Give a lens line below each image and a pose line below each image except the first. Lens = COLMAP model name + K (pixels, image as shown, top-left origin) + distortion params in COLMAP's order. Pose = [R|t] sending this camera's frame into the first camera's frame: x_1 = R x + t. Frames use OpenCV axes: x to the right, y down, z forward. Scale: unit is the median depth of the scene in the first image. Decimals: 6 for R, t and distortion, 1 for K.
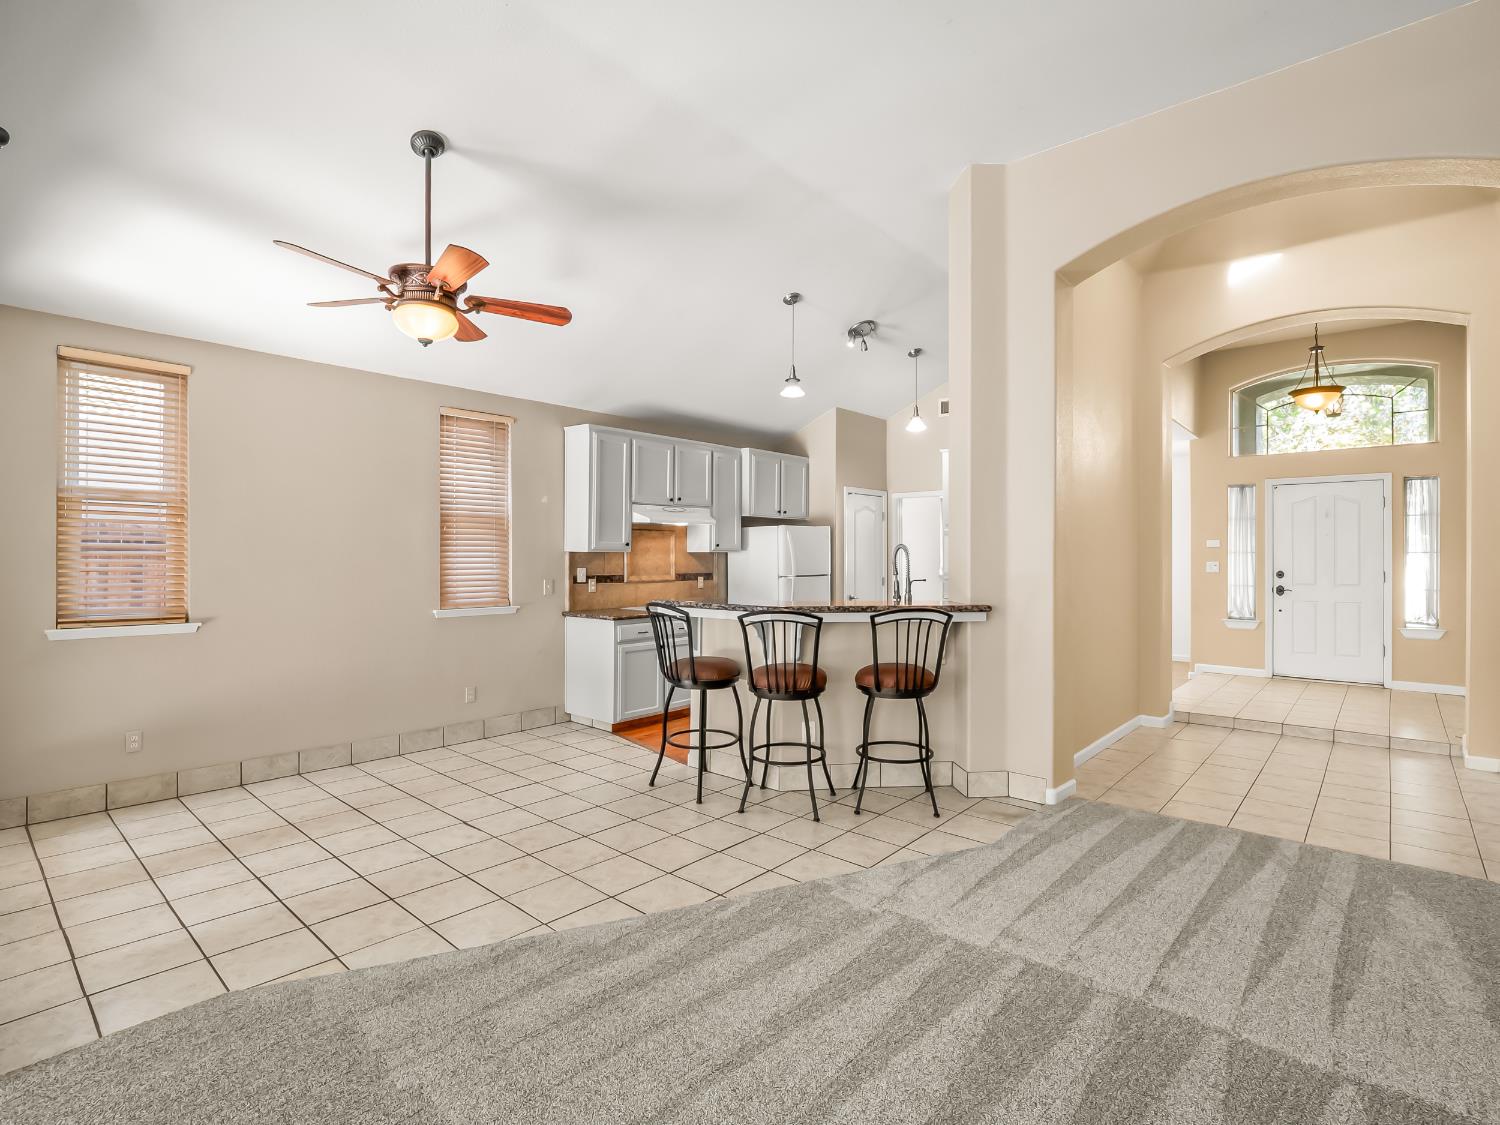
lens RADIAL K [[733.9, 0, 757.9], [0, 733.9, 555.8], [0, 0, 1]] dist [-0.000098, -0.011993]
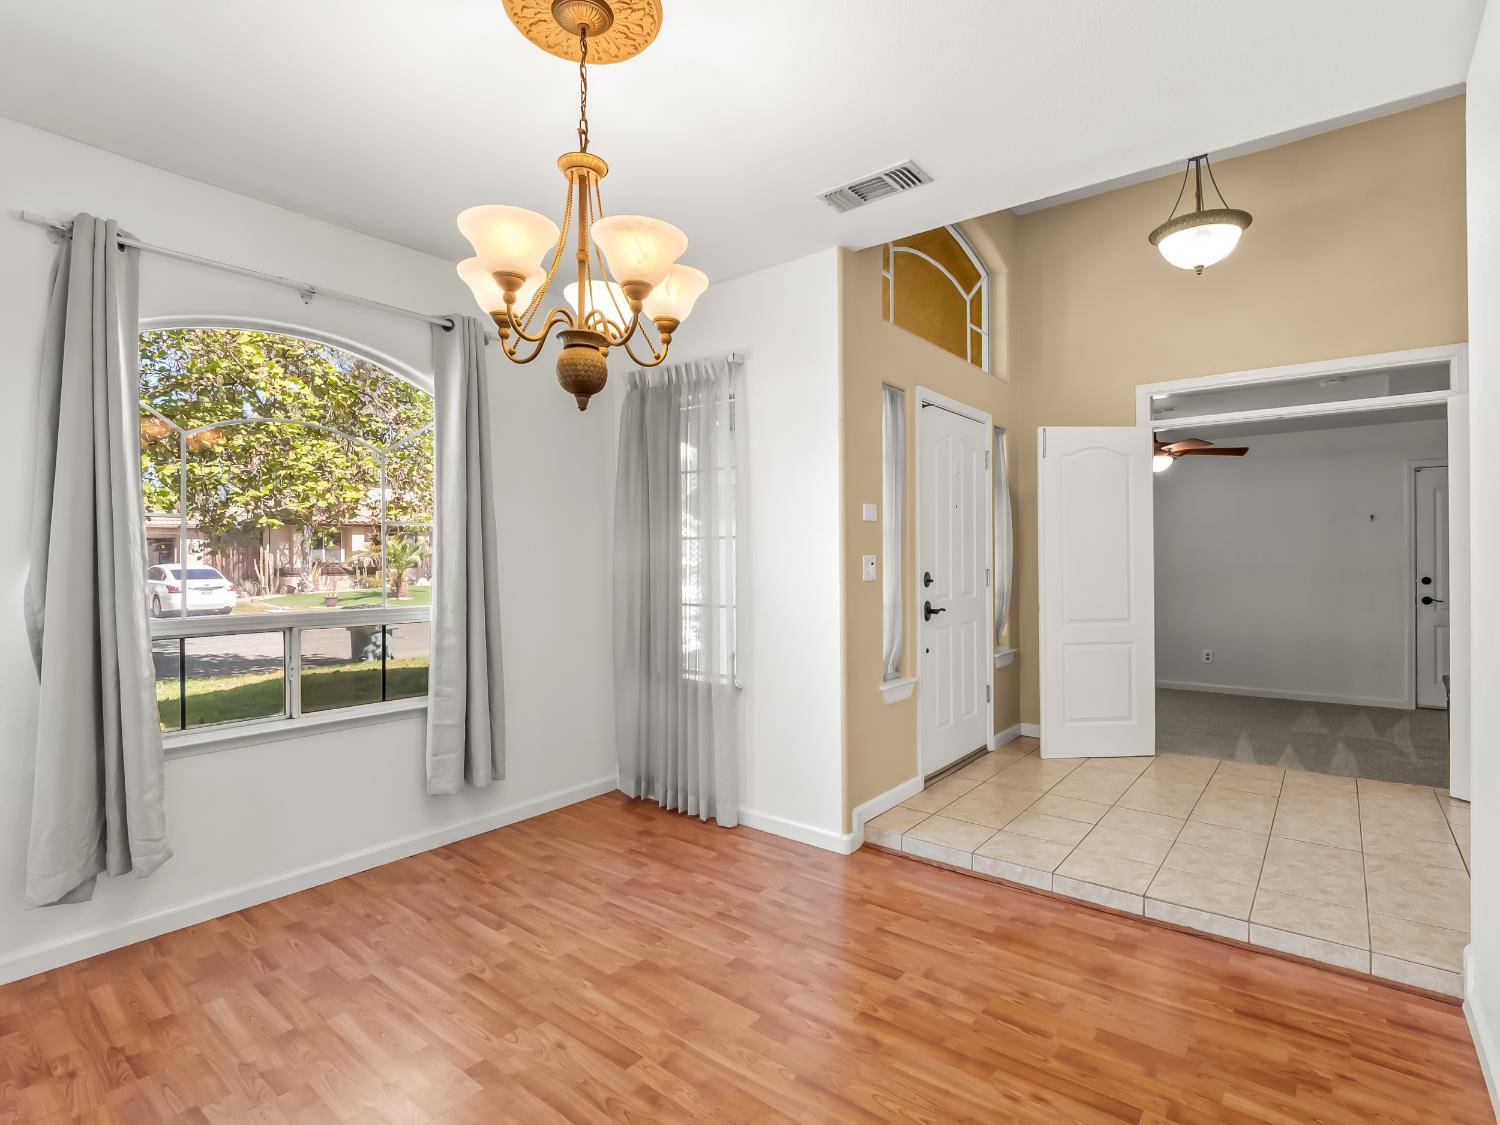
lens RADIAL K [[744.0, 0, 763.4], [0, 744.0, 559.0], [0, 0, 1]] dist [-0.015817, -0.000229]
pose [[-0.057706, -0.007366, 0.998306, 0.283001], [0.004416, 0.999961, 0.007633, 0.009174], [-0.998324, 0.004849, -0.057671, 1.545318]]
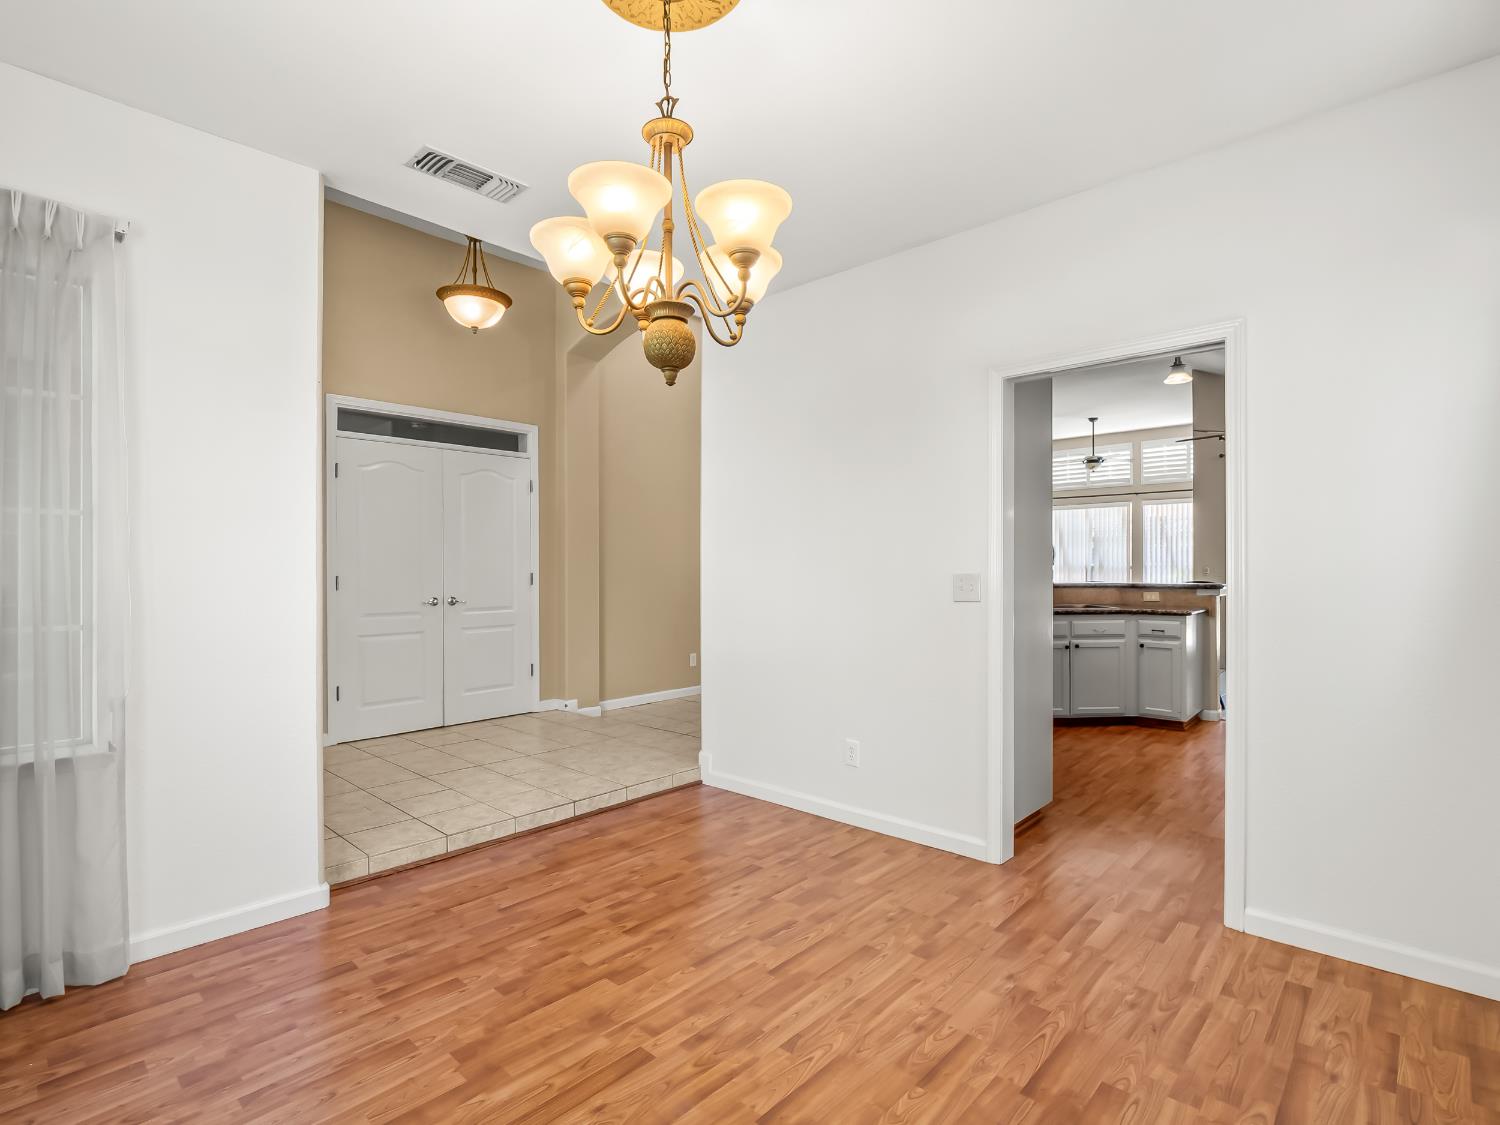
lens RADIAL K [[740.2, 0, 751.9], [0, 740.2, 562.6], [0, 0, 1]] dist [-0.015722, -0.001227]
pose [[-0.999689, -0.000089, 0.024926, 0.566013], [-0.000227, 0.999985, -0.005547, 0.024387], [-0.024926, -0.005551, -0.999674, 1.914275]]
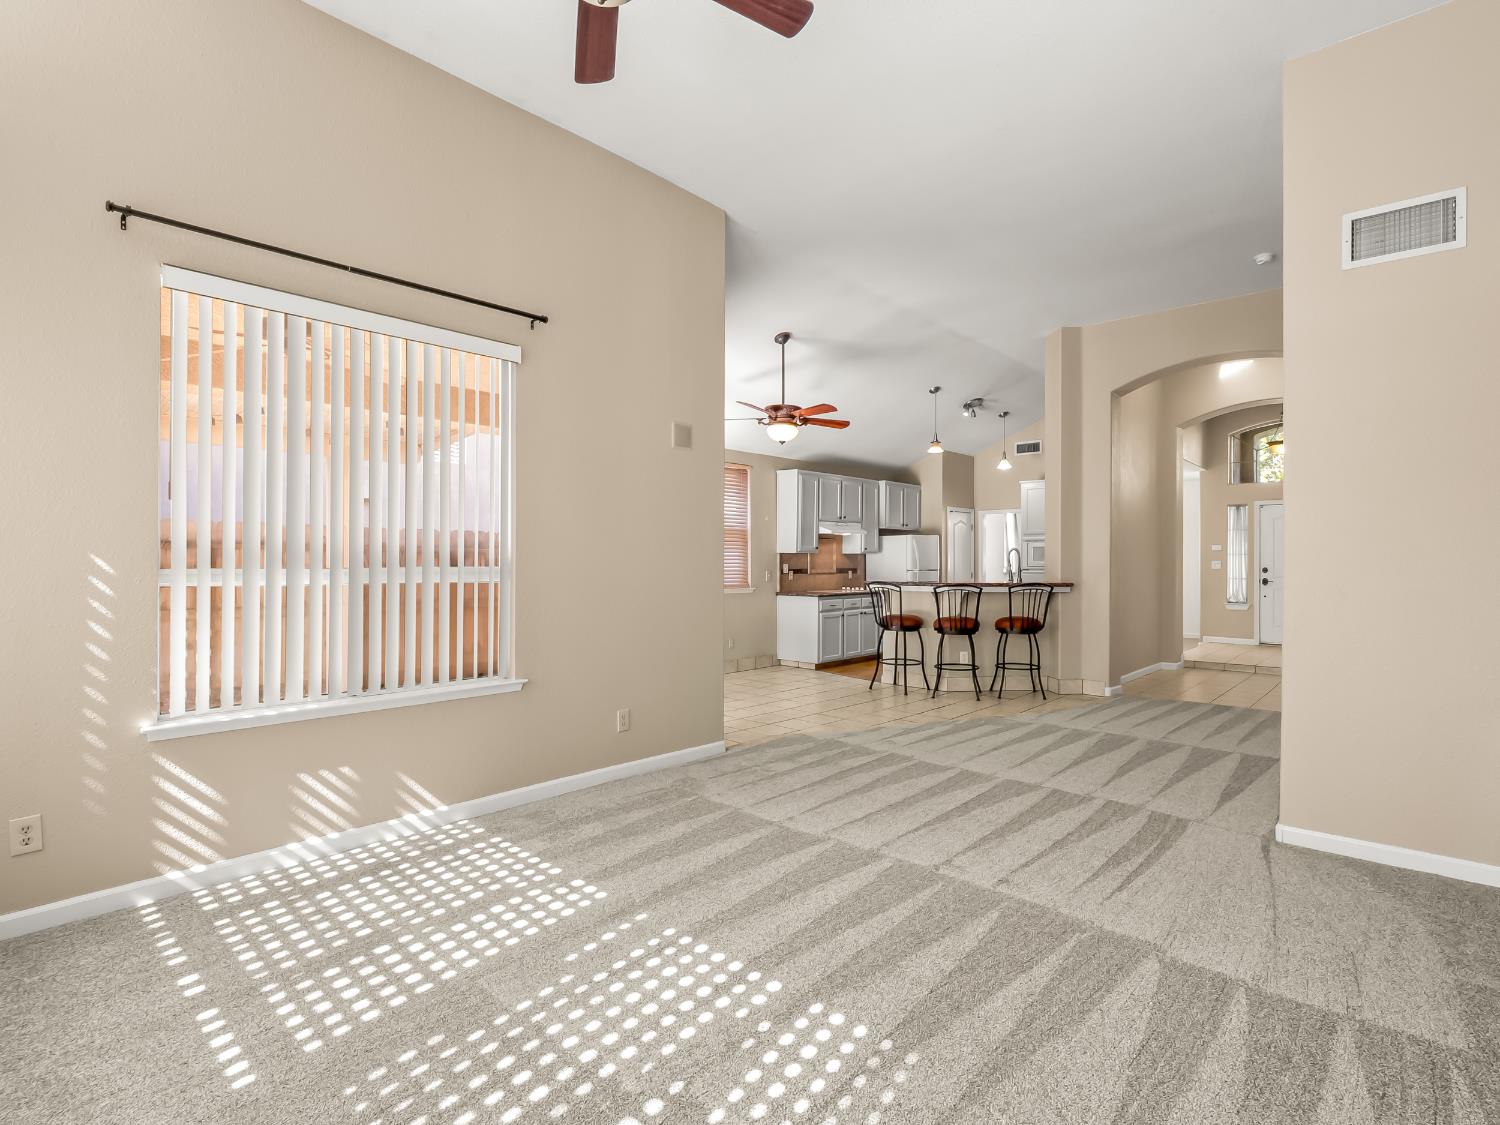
lens RADIAL K [[745.9, 0, 753.7], [0, 745.9, 564.7], [0, 0, 1]] dist [-0.010899, -0.000221]
pose [[0.999653, 0.000911, -0.026315, -0.285128], [-0.000737, 0.999978, 0.006633, 0.009114], [0.026320, -0.006611, 0.999632, -0.568399]]
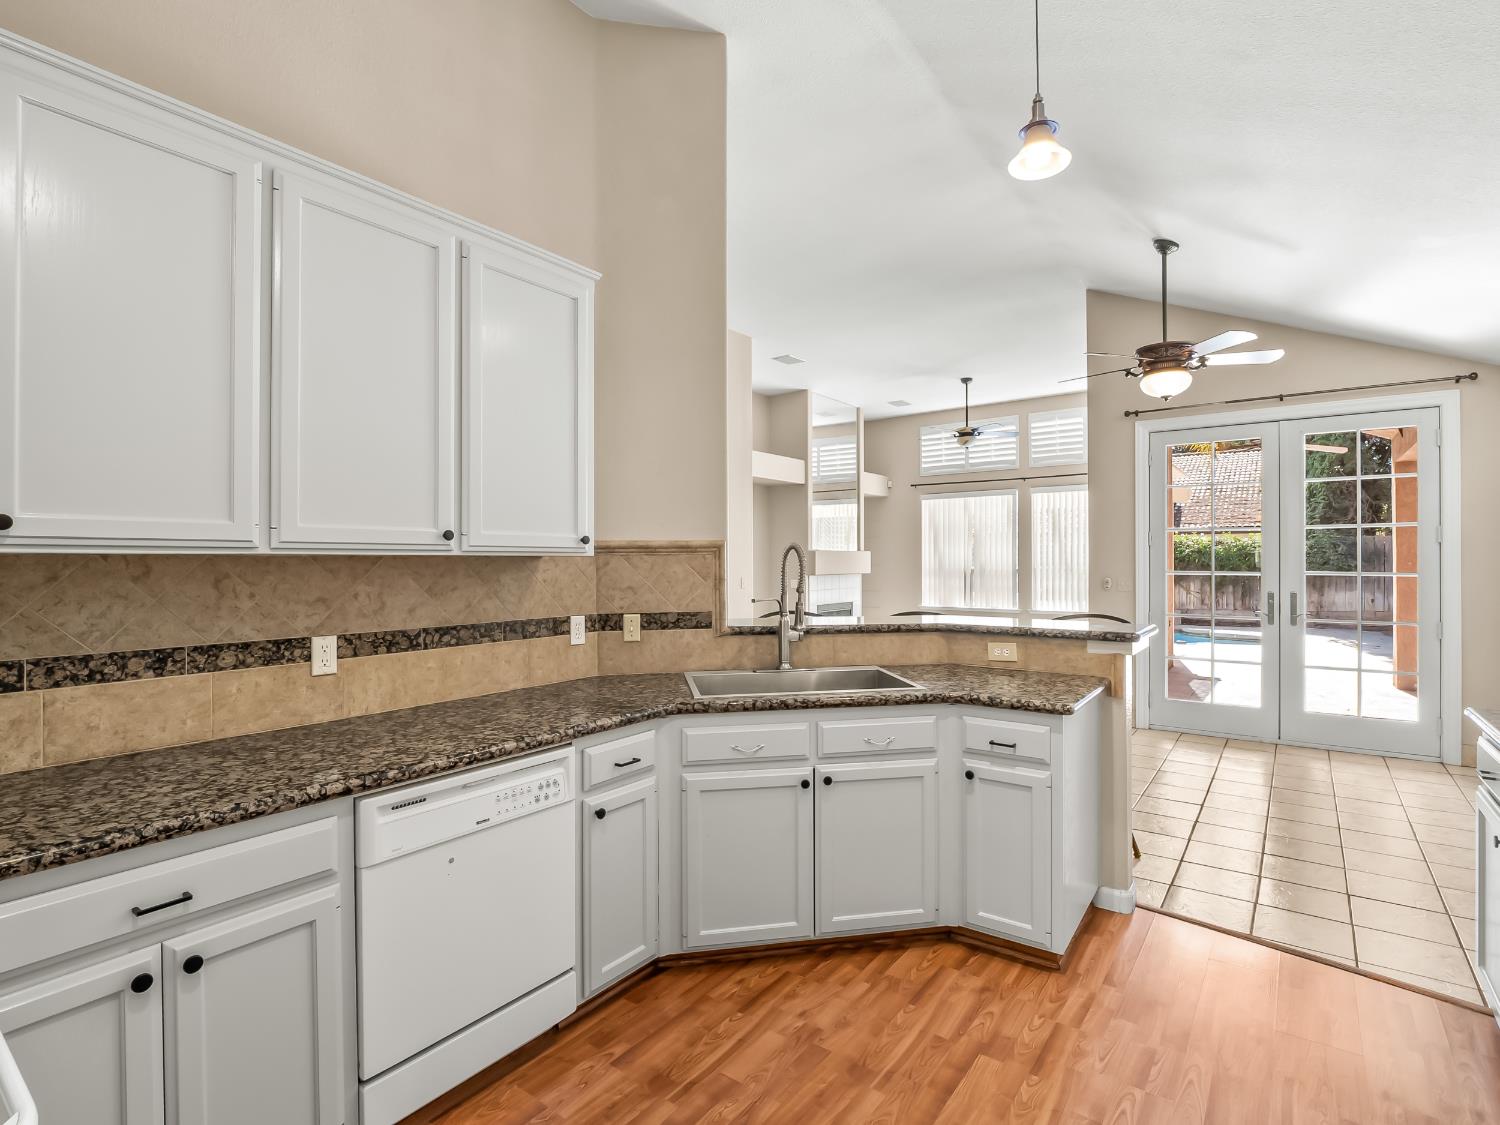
lens RADIAL K [[731.5, 0, 750.9], [0, 731.5, 556.1], [0, 0, 1]] dist [-0.019046, 0.000267]
pose [[-0.997365, 0.000179, -0.072549, 0.228786], [0.000689, 0.999975, -0.007001, 0.000100], [0.072545, -0.007032, -0.997340, 1.339558]]
